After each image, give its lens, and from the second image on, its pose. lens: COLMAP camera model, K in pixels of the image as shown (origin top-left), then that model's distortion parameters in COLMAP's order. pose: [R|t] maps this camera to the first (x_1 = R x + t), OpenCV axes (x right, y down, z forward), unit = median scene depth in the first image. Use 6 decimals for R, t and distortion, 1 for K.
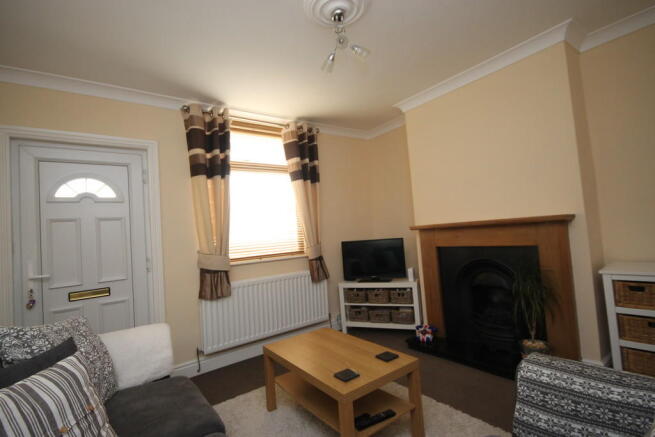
lens RADIAL K [[314.3, 0, 327.5], [0, 314.3, 218.5], [0, 0, 1]] dist [-0.001009, -0.000154]
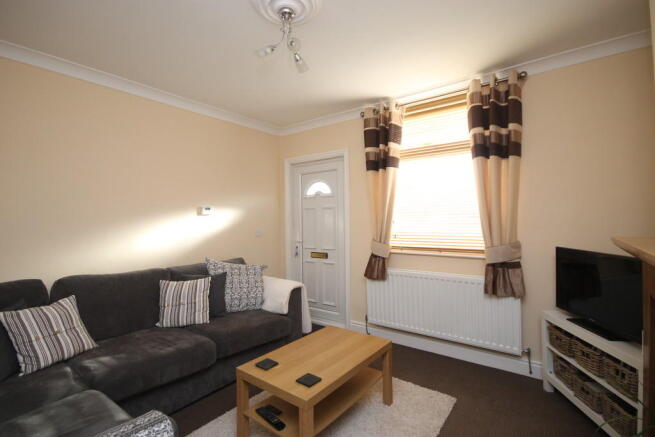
lens RADIAL K [[305.6, 0, 328.5], [0, 305.6, 224.7], [0, 0, 1]] dist [-0.000020, -0.000068]
pose [[0.280341, 0.078085, -0.956719, 0.621476], [0.026771, 0.995662, 0.089108, -0.043626], [0.959527, -0.050593, 0.277034, 0.524929]]
